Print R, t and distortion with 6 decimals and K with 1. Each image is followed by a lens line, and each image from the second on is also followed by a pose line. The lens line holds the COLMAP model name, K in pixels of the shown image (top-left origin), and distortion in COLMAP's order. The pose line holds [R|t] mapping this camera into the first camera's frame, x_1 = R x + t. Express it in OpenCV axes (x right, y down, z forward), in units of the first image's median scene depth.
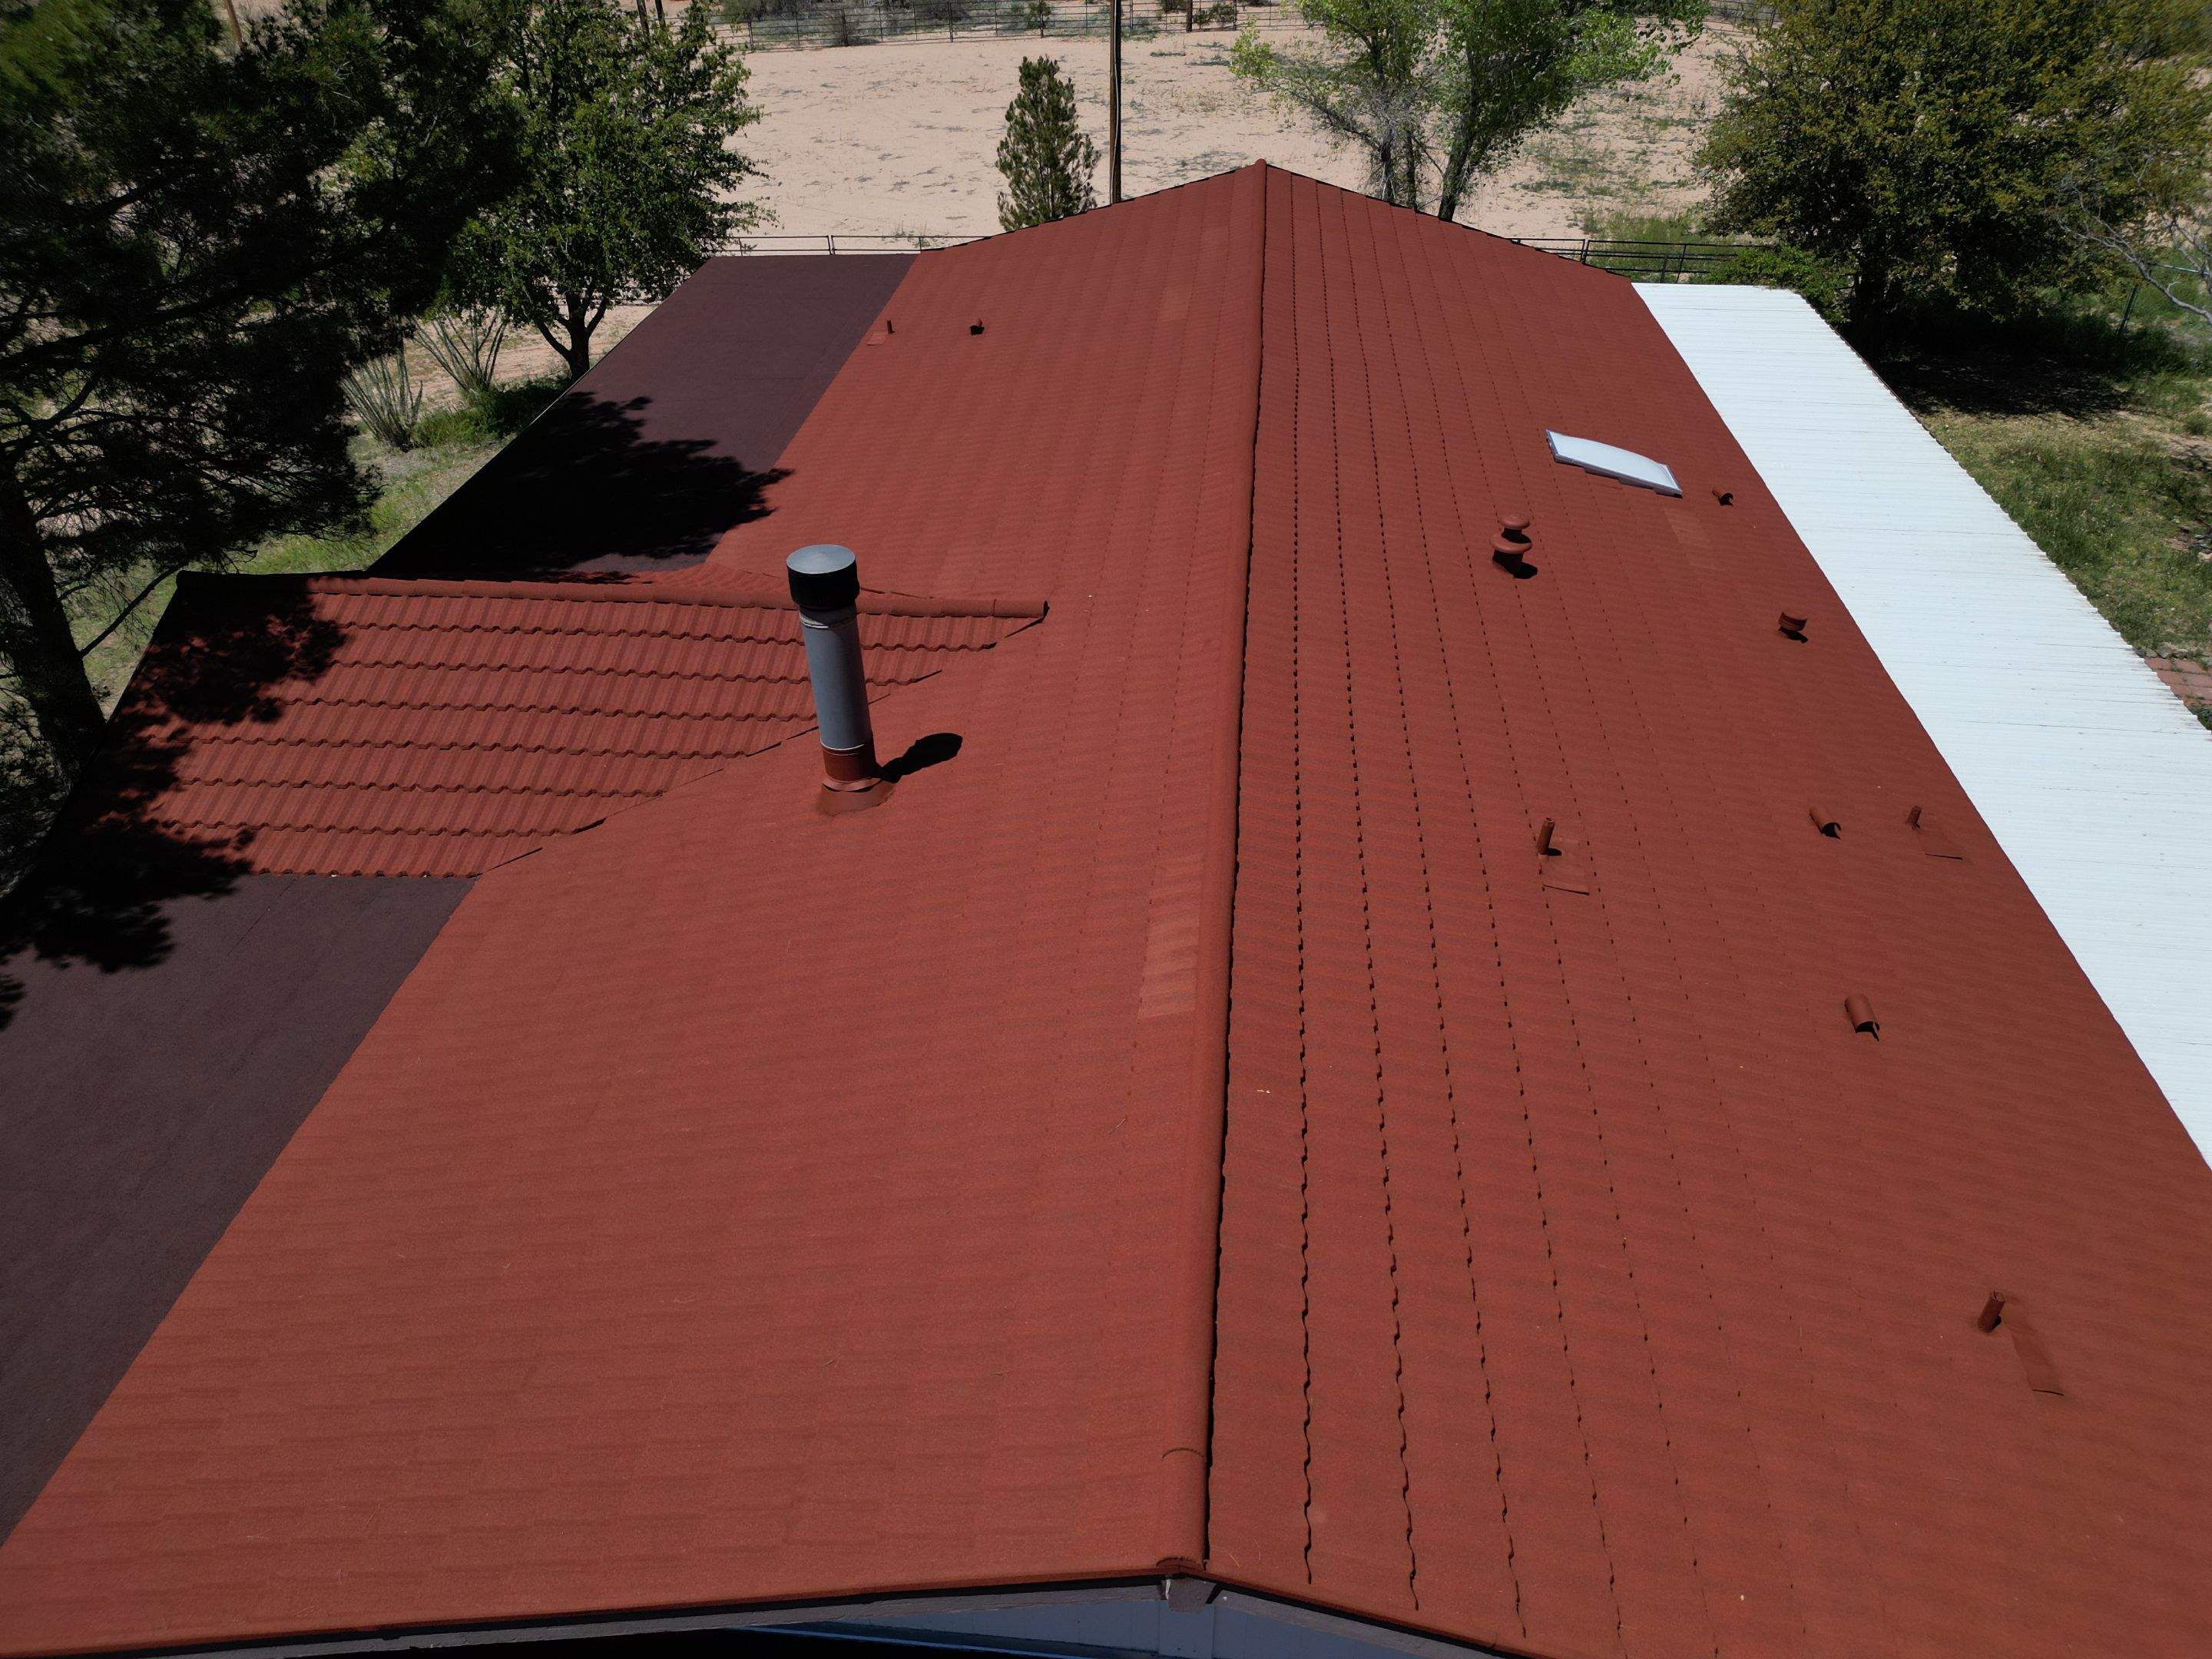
lens RADIAL K [[1564.1, 0, 1101.9], [0, 1564.1, 830.1], [0, 0, 1]] dist [0.060235, -0.045087]
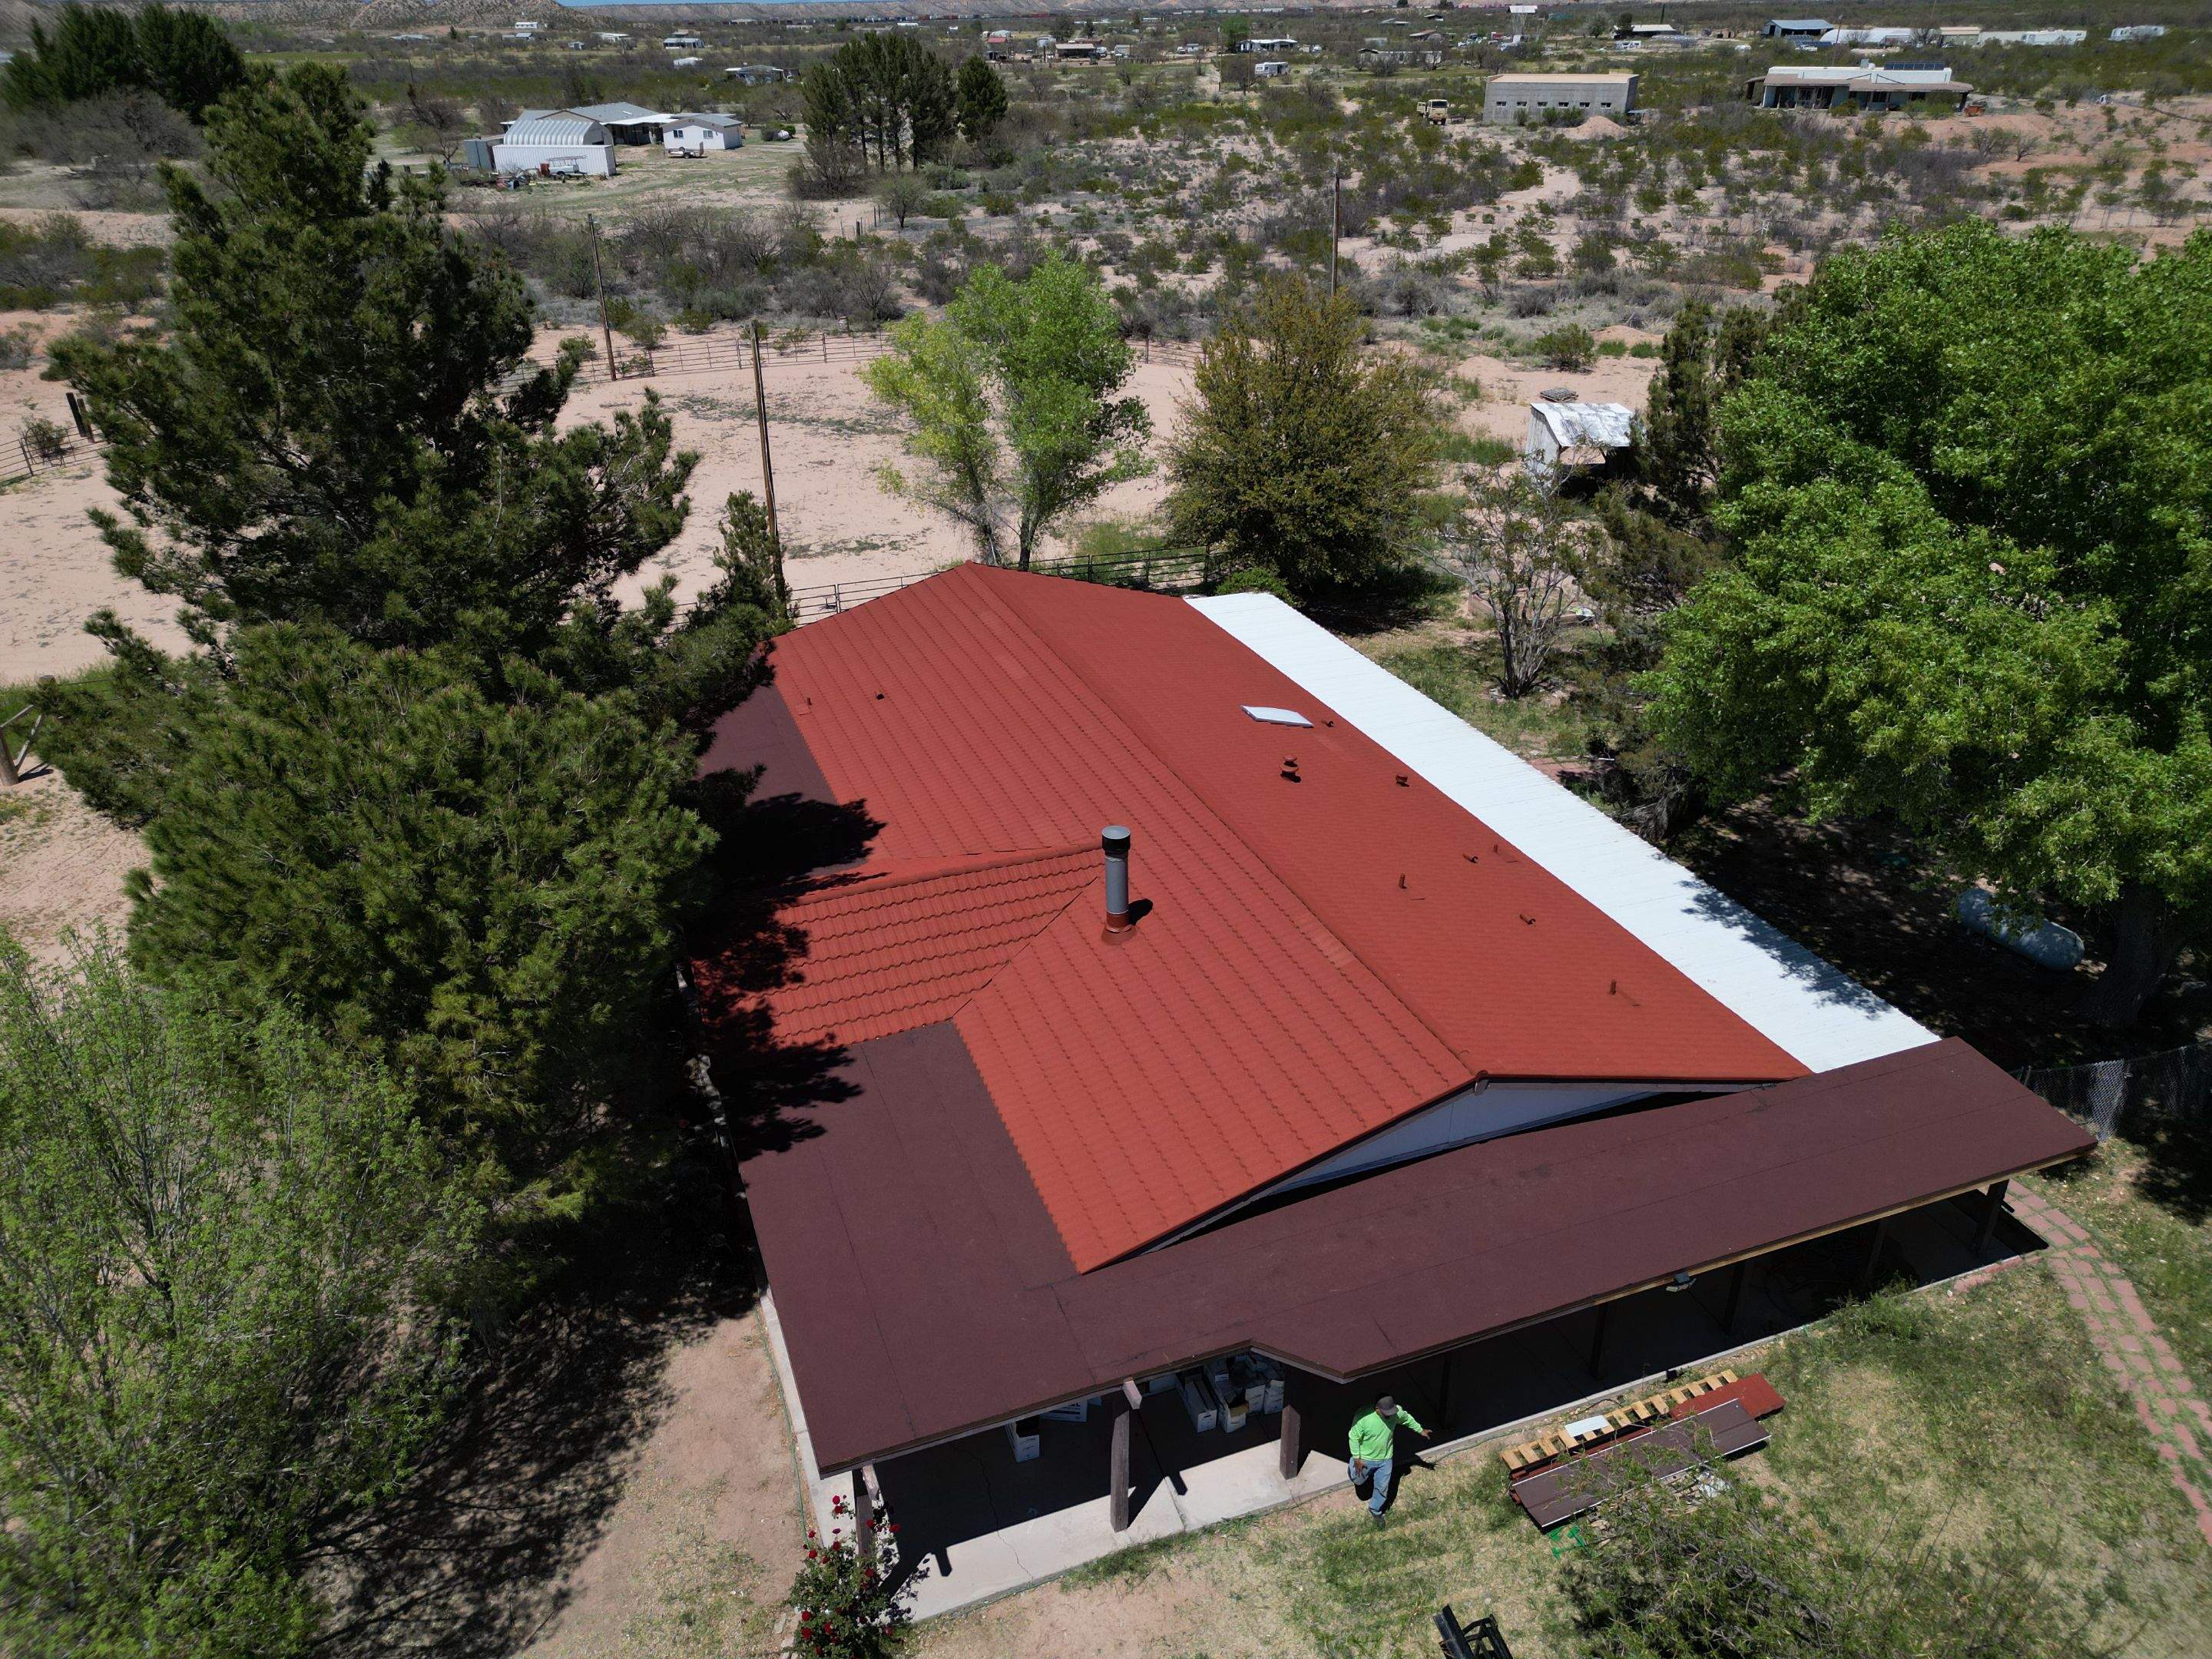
lens RADIAL K [[1558.8, 0, 1106.0], [0, 1558.8, 829.5], [0, 0, 1]] dist [0.082099, -0.091619]
pose [[0.894009, -0.202645, 0.399604, -0.442945], [0.251395, 0.965128, -0.073000, -0.007302], [-0.370876, 0.165721, 0.913777, -0.439415]]
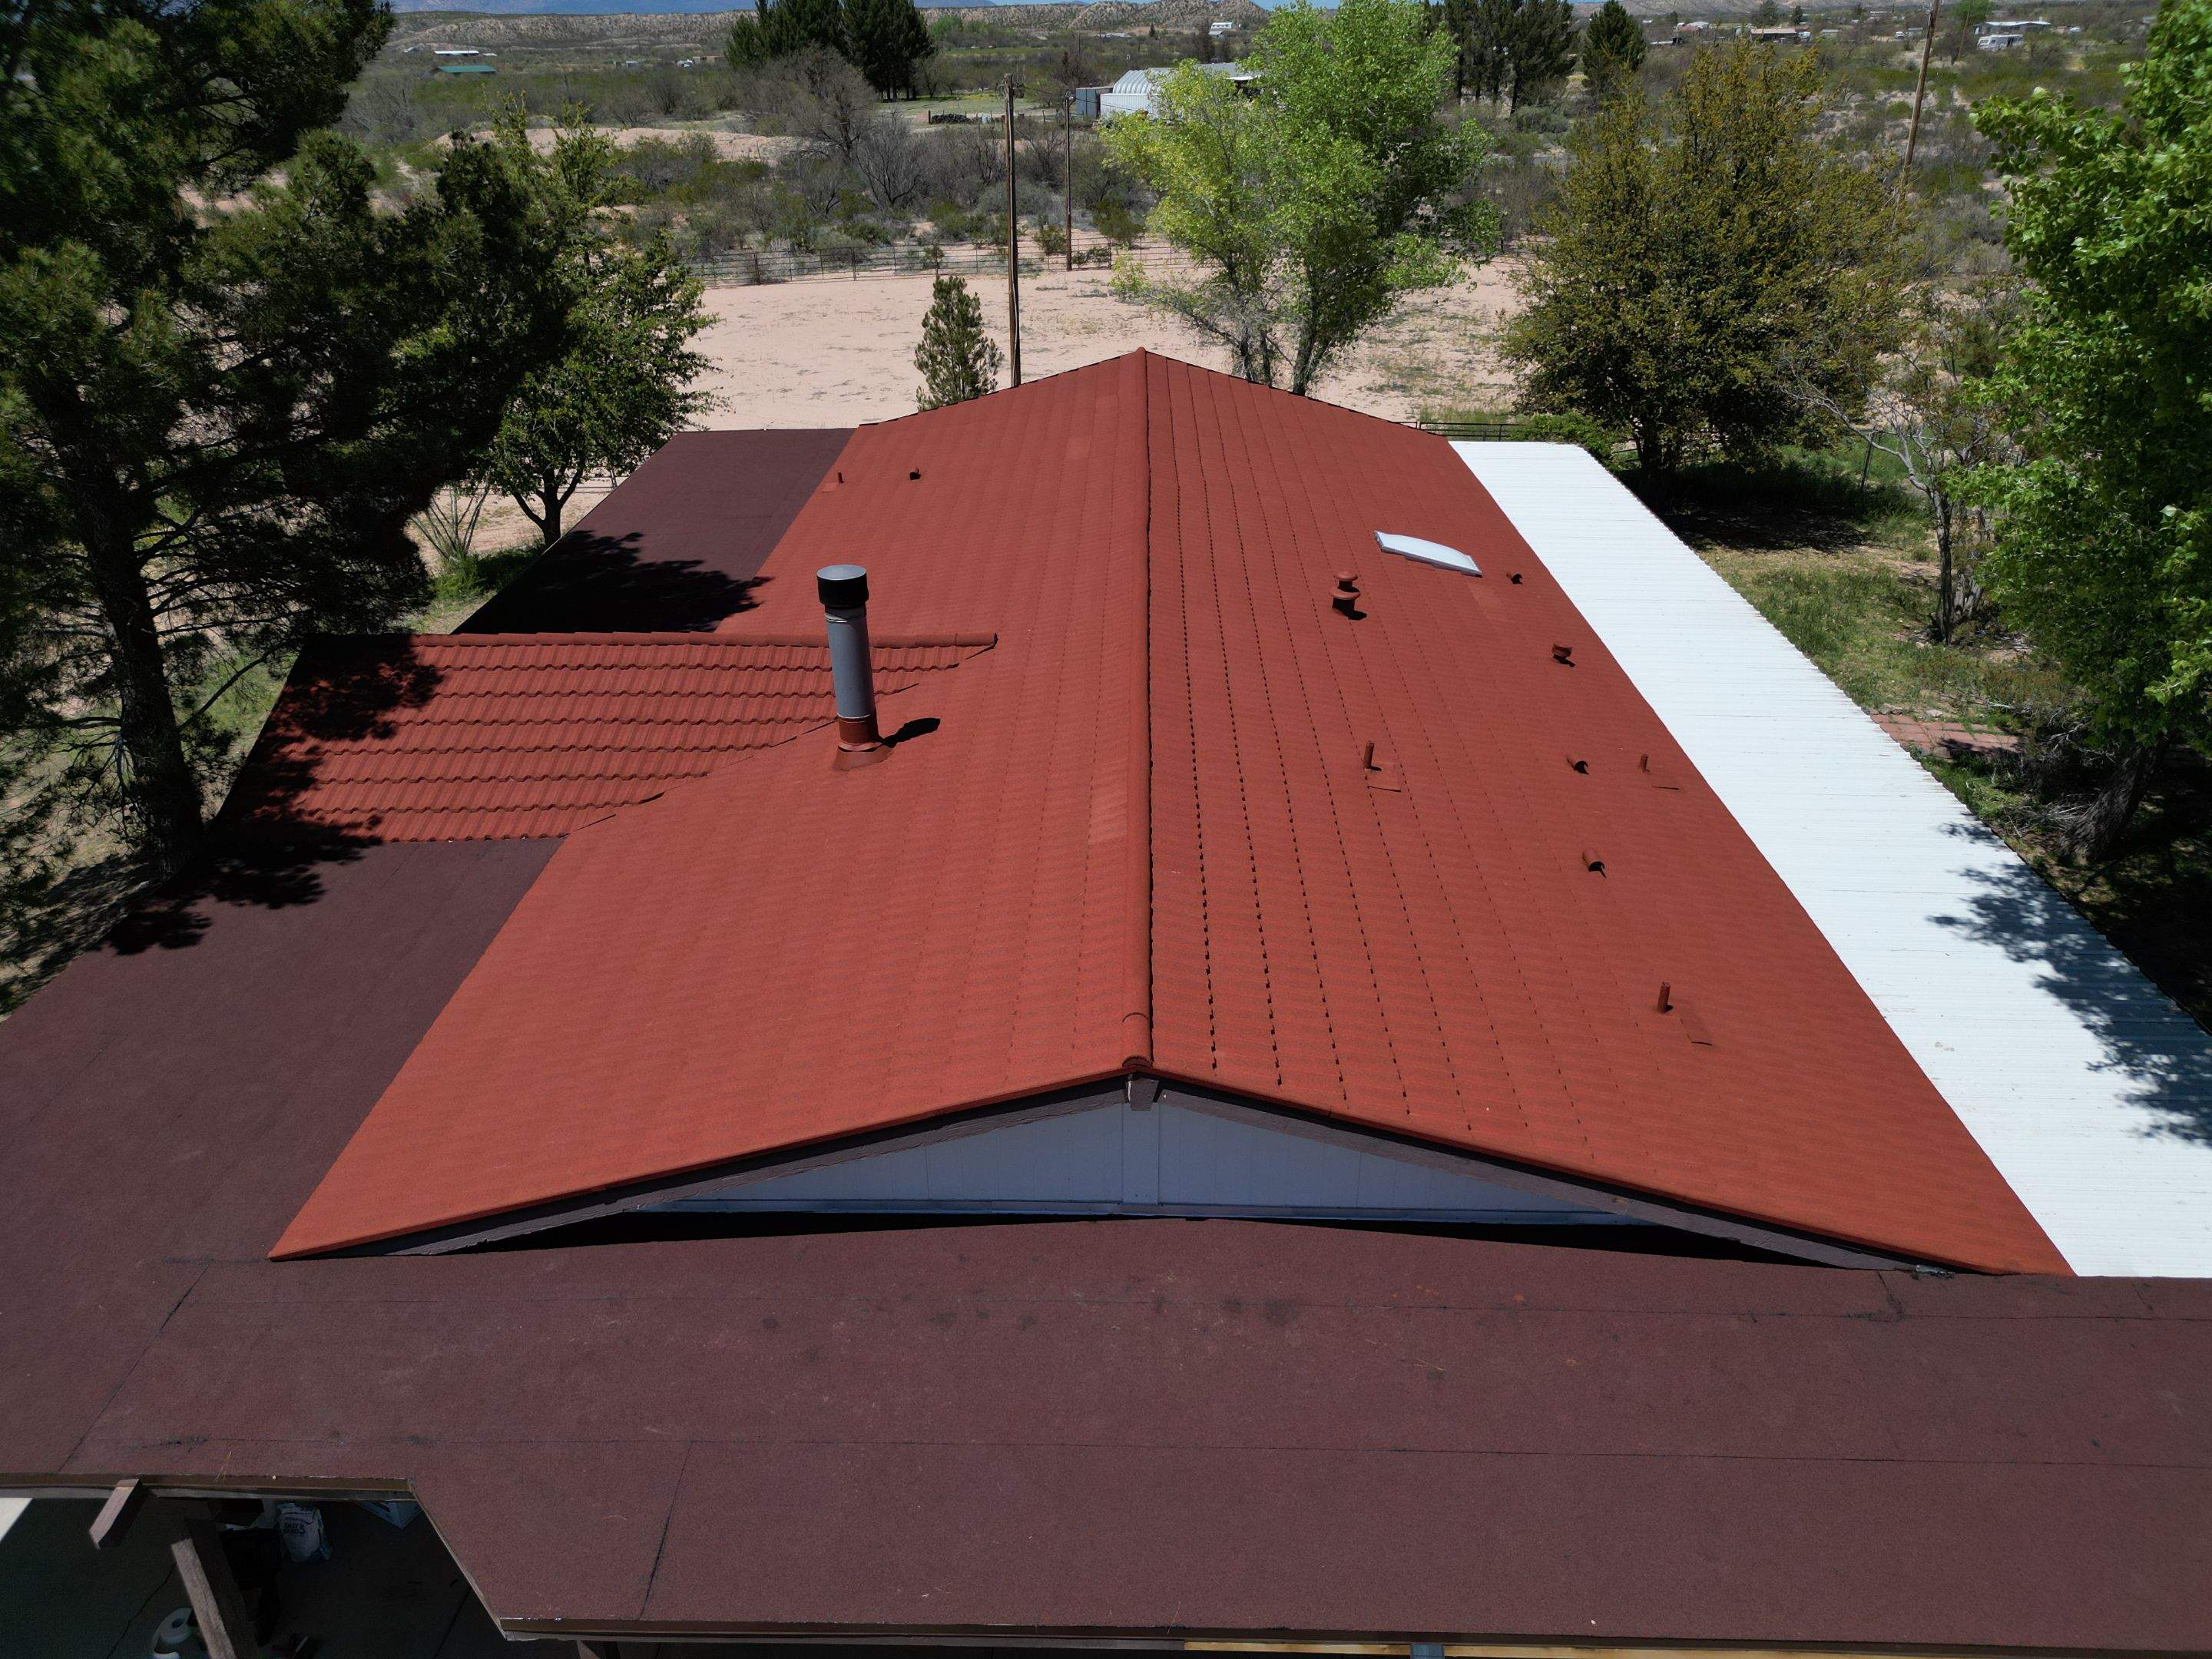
lens RADIAL K [[1558.8, 0, 1106.0], [0, 1558.8, 829.5], [0, 0, 1]] dist [0.082099, -0.091619]
pose [[0.997237, -0.032760, 0.066671, -0.017567], [0.041259, 0.990604, -0.130389, 0.093258], [-0.061773, 0.132779, 0.989219, -0.135094]]
